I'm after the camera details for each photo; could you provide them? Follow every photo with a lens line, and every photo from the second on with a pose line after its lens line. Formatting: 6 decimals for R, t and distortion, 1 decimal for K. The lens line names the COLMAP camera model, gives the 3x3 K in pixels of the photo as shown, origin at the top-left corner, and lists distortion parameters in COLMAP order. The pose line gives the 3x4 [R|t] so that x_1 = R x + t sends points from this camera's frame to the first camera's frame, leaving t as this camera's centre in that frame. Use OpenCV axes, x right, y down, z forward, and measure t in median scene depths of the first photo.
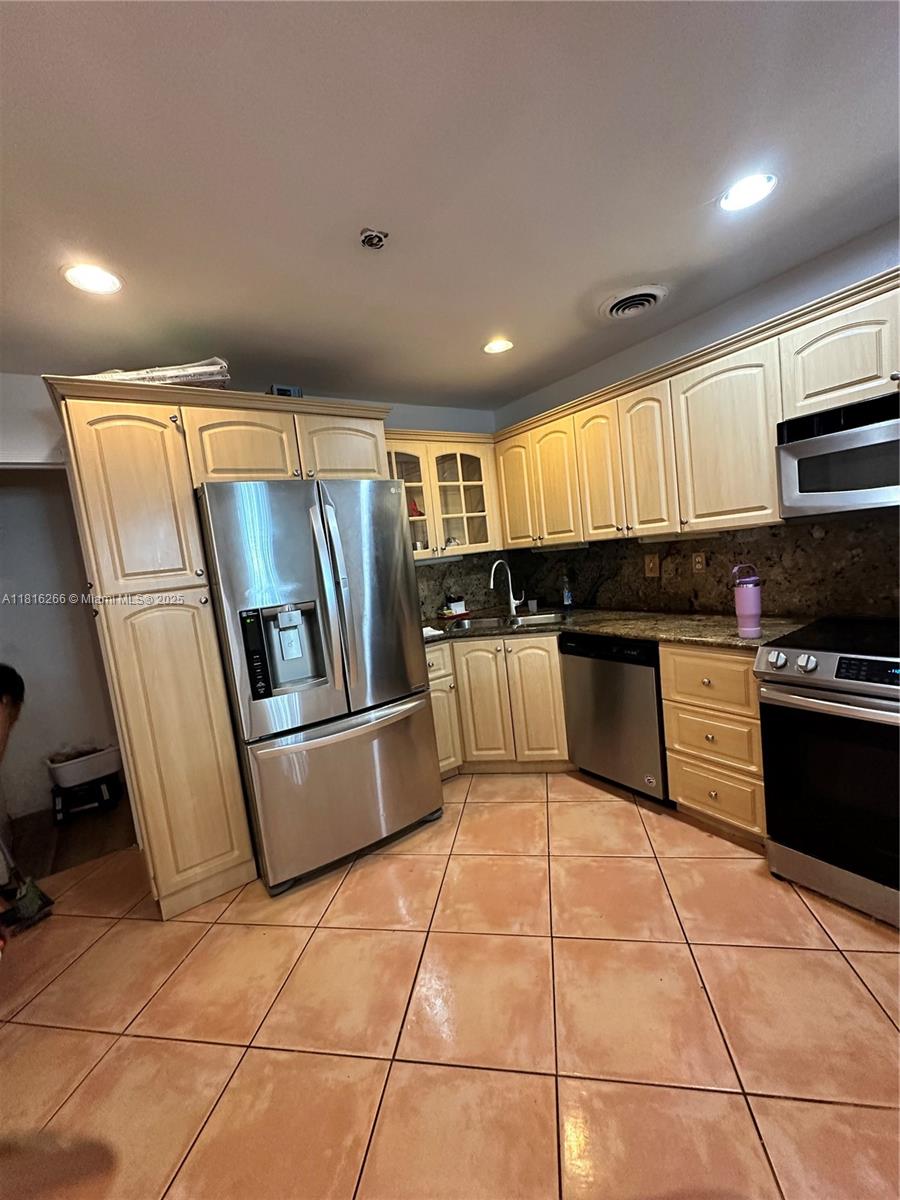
lens RADIAL K [[474.7, 0, 450.0], [0, 474.7, 600.0], [0, 0, 1]] dist [0.000386, -0.000018]
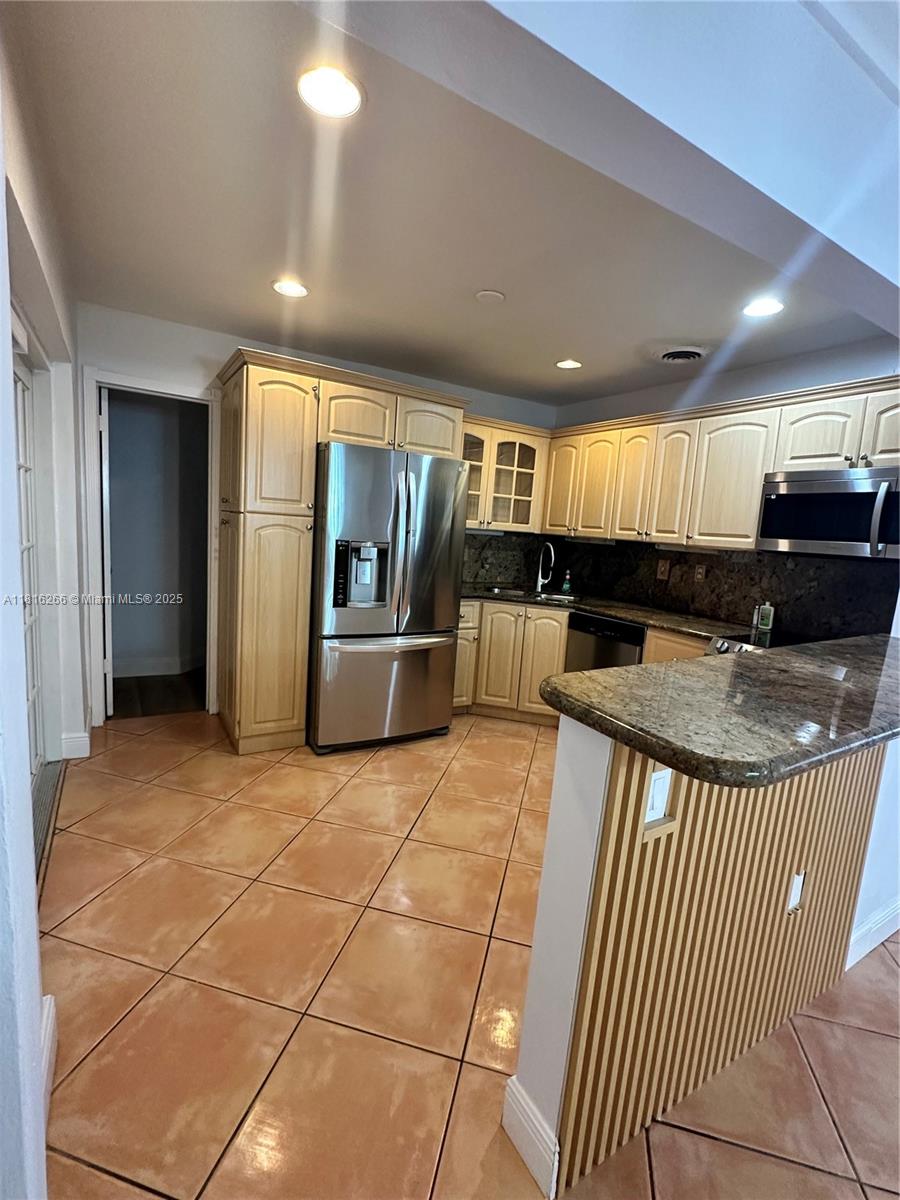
lens RADIAL K [[542.6, 0, 450.0], [0, 542.6, 600.0], [0, 0, 1]] dist [-0.001434, 0.000033]
pose [[0.981529, 0.188466, -0.032884, -0.033395], [-0.187280, 0.981644, 0.036064, 0.053399], [0.039078, -0.029239, 0.998808, -0.371896]]
